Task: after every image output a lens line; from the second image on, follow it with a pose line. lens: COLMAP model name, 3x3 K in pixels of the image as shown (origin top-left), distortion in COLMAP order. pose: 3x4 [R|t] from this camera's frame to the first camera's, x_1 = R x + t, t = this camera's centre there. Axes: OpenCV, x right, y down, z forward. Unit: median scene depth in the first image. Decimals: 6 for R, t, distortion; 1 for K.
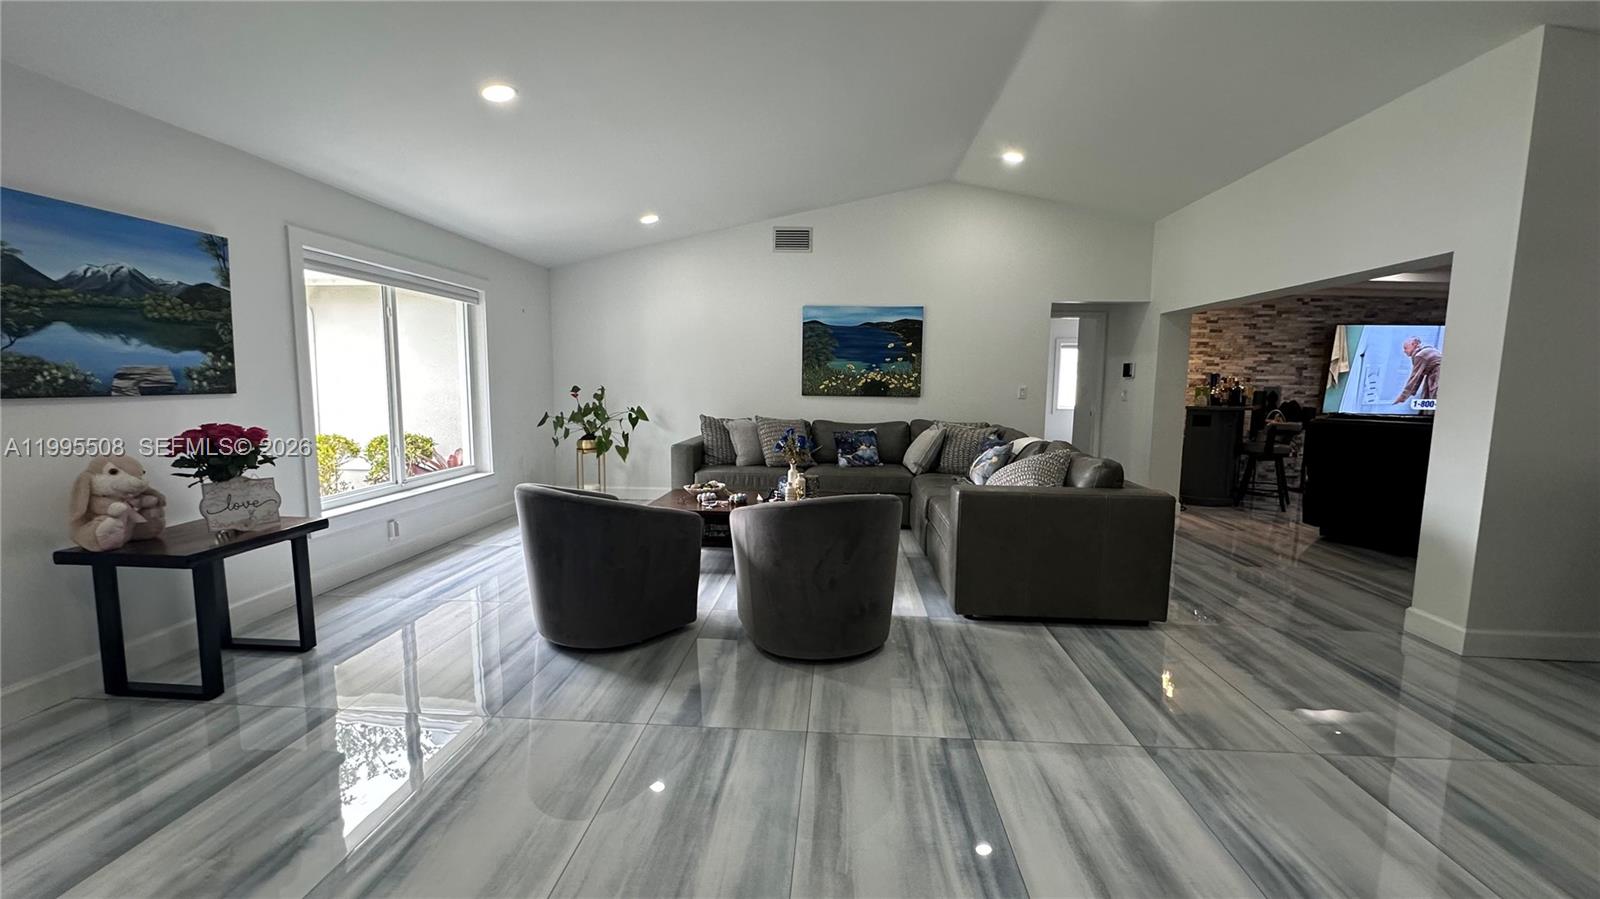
lens RADIAL K [[638.1, 0, 799.7], [0, 638.1, 451.5], [0, 0, 1]] dist [-0.006413, 0.001672]
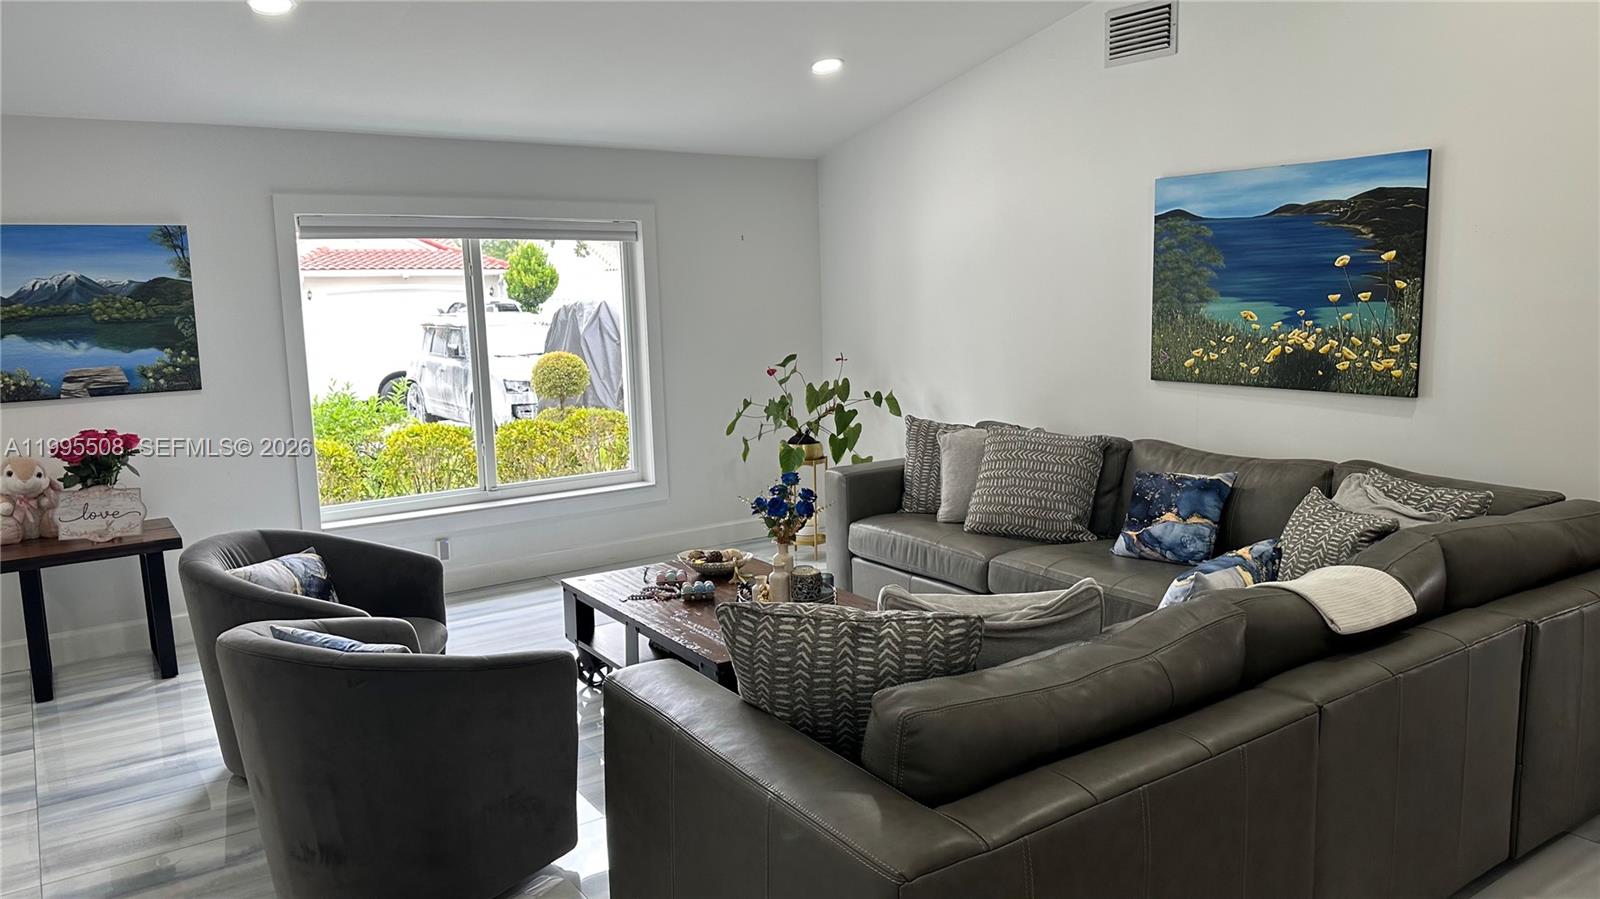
lens RADIAL K [[1117.5, 0, 812.4], [0, 1117.5, 442.7], [0, 0, 1]] dist [0.077002, -0.095199]
pose [[0.621215, 0.083125, -0.779219, 0.572627], [-0.054234, 0.996534, 0.063071, -0.097180], [0.781761, 0.003079, 0.623570, 0.383437]]
